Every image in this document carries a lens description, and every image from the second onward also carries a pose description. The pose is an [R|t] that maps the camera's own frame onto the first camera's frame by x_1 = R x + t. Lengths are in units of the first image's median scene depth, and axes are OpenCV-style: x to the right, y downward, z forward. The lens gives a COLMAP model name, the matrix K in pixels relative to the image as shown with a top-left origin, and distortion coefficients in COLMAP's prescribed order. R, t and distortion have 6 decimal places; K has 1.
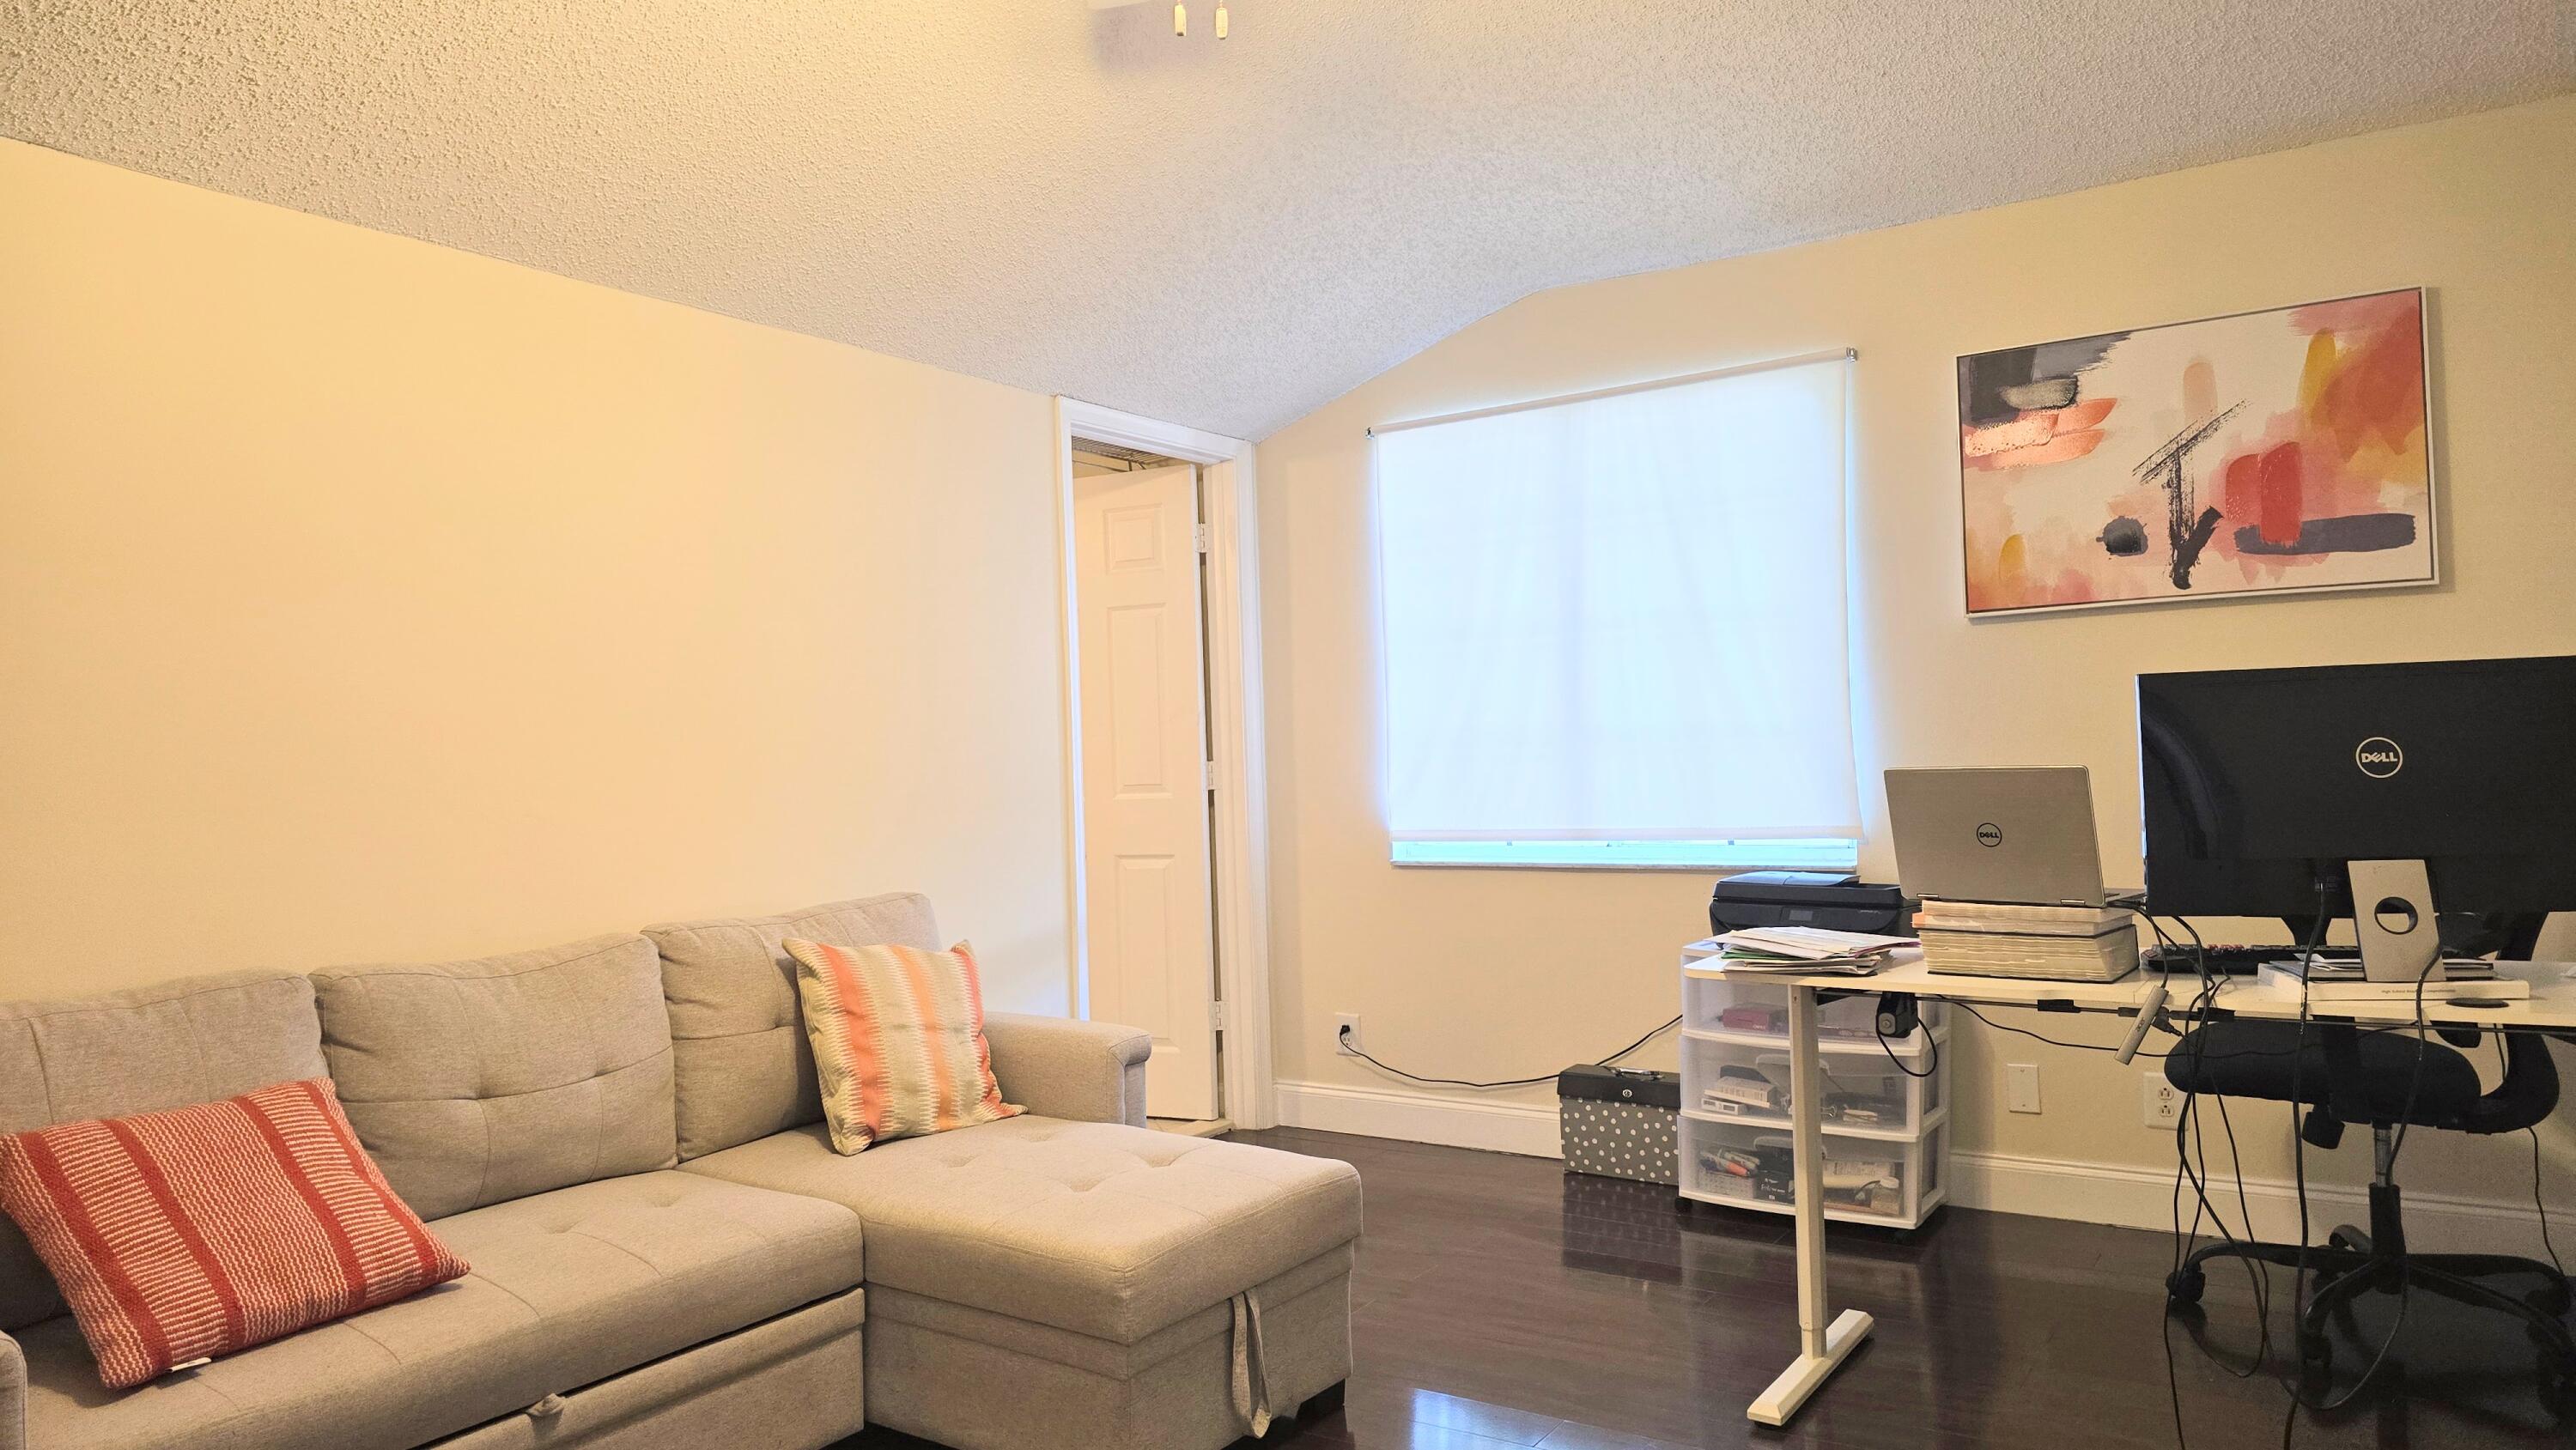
lens RADIAL K [[1684.8, 0, 1279.9], [0, 1684.8, 732.3], [0, 0, 1]] dist [0.036700, -0.041265]
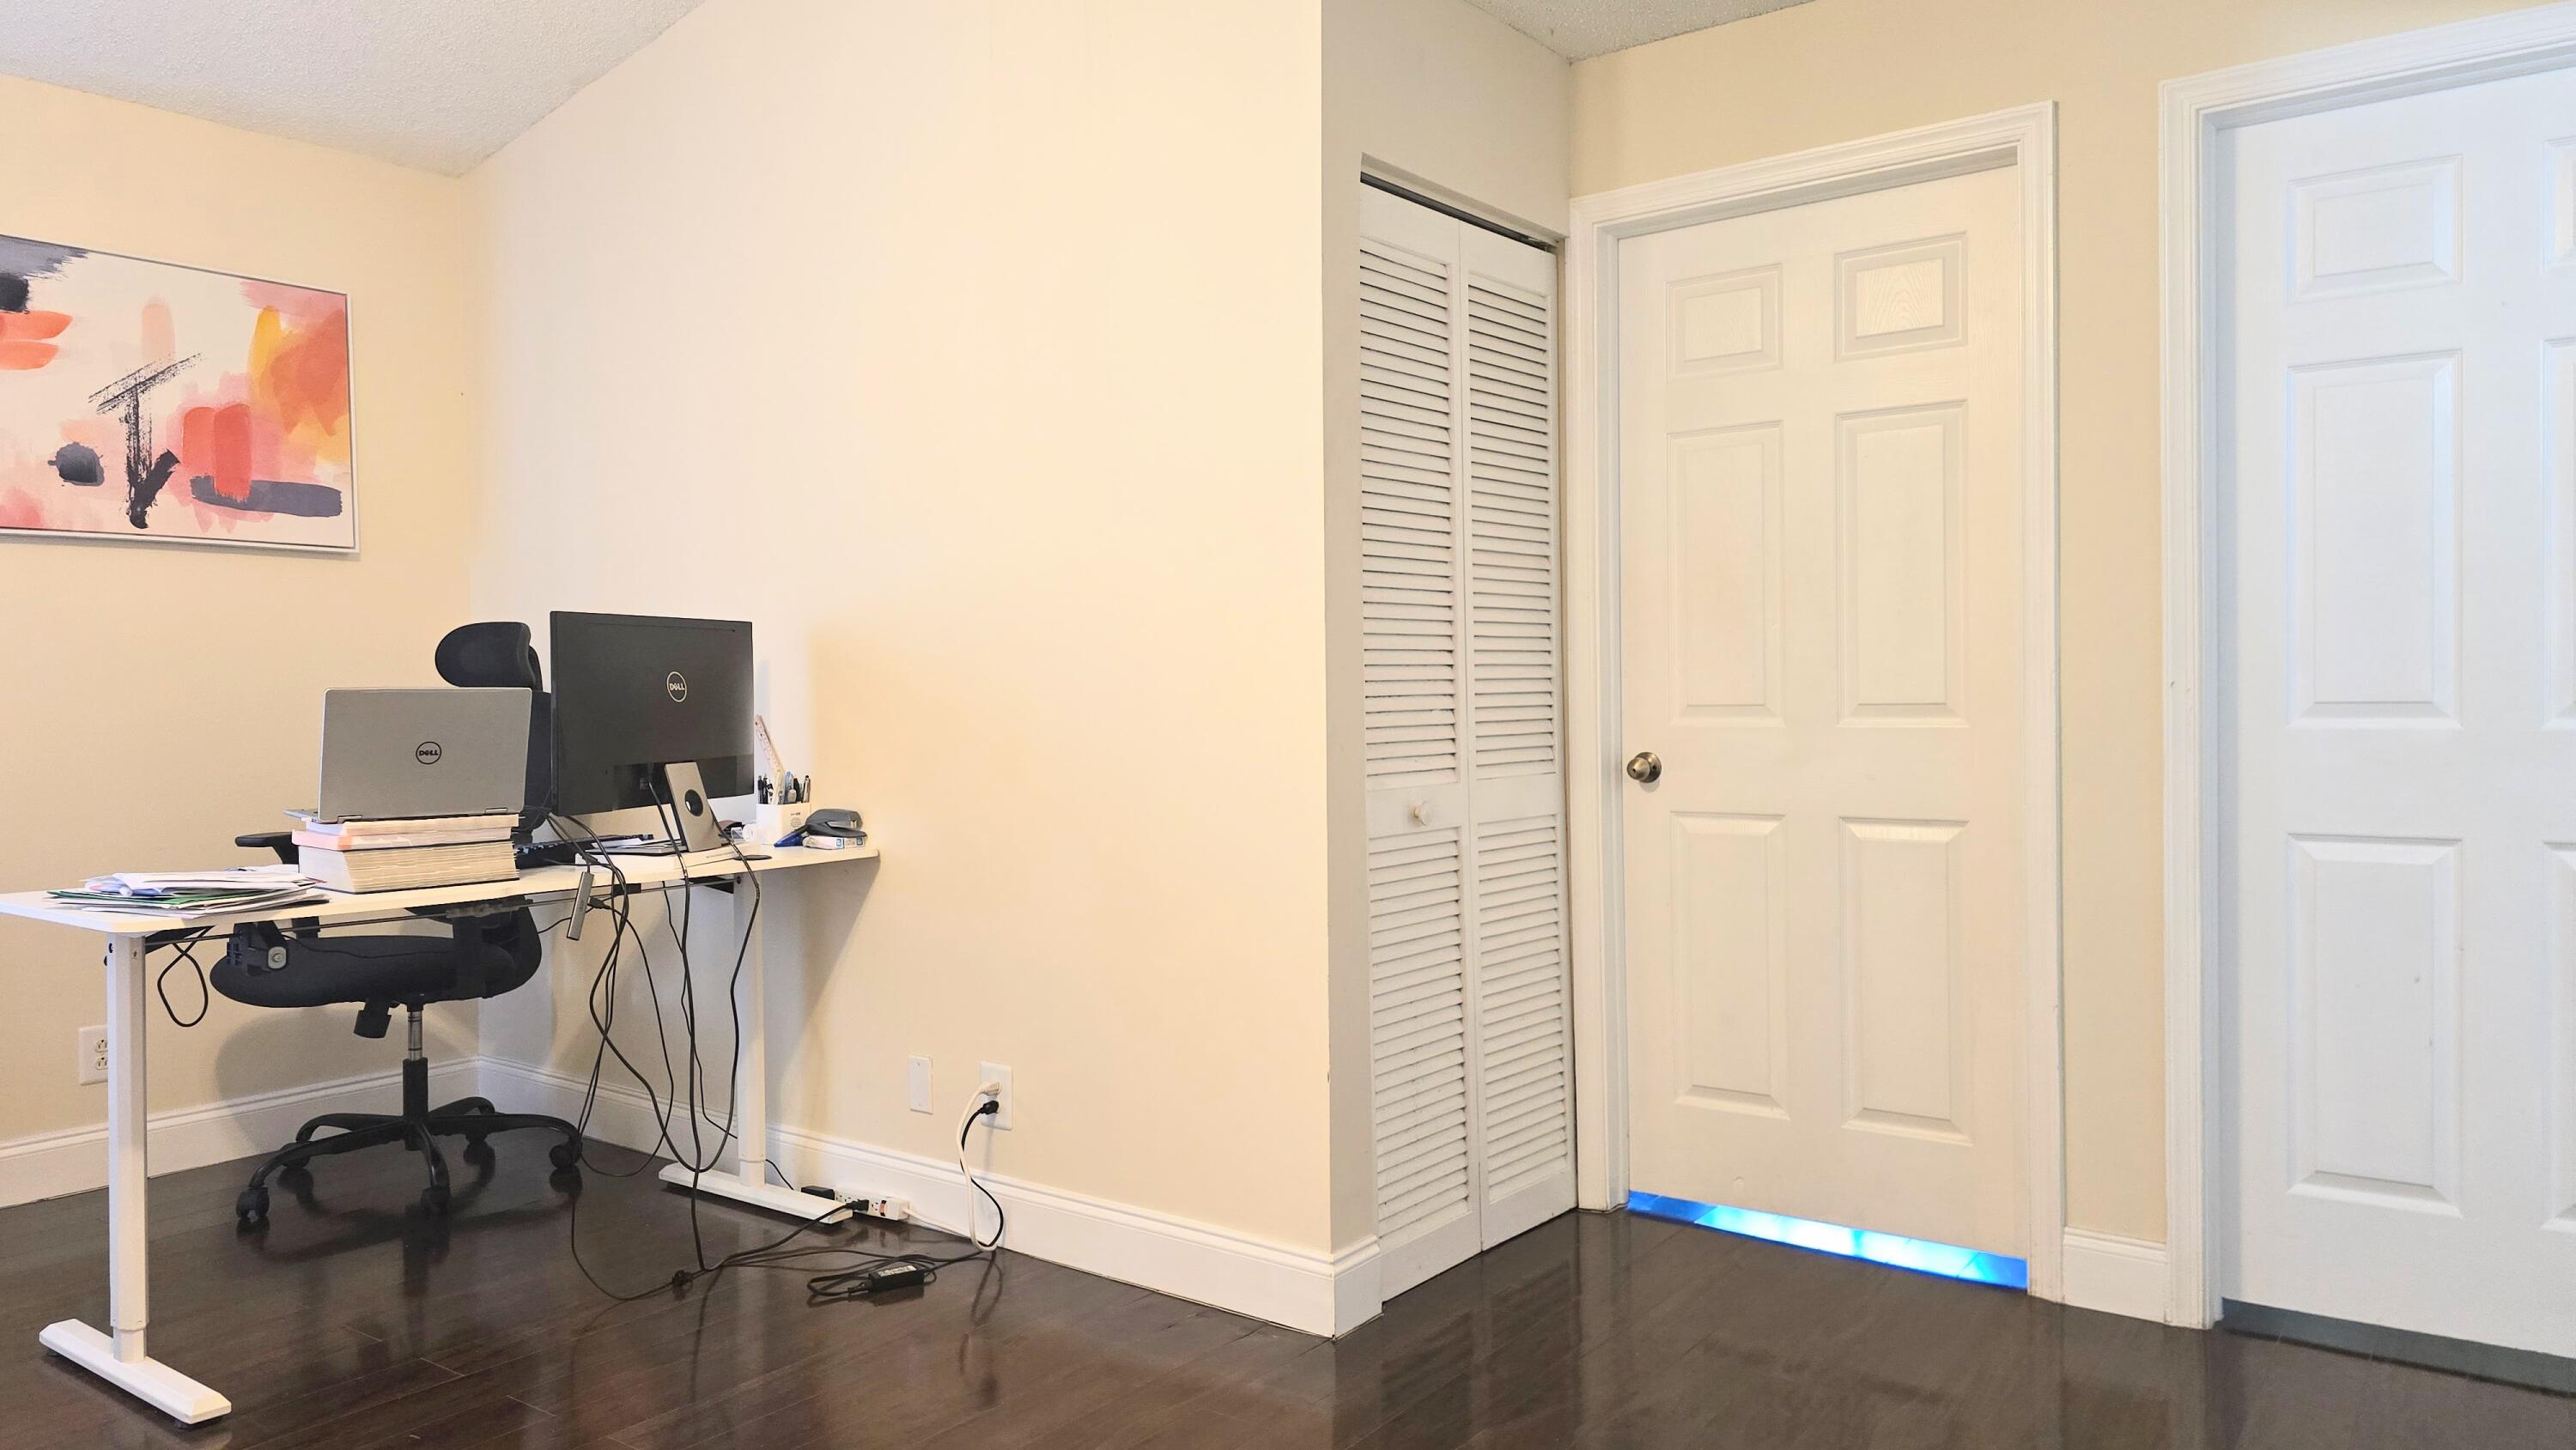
lens RADIAL K [[1684.8, 0, 1283.2], [0, 1684.8, 714.2], [0, 0, 1]] dist [0.036700, -0.041265]
pose [[0.065473, 0.015517, 0.997734, -0.415894], [-0.010071, 0.999838, -0.014888, 0.032436], [-0.997804, -0.009073, 0.065619, 0.275460]]
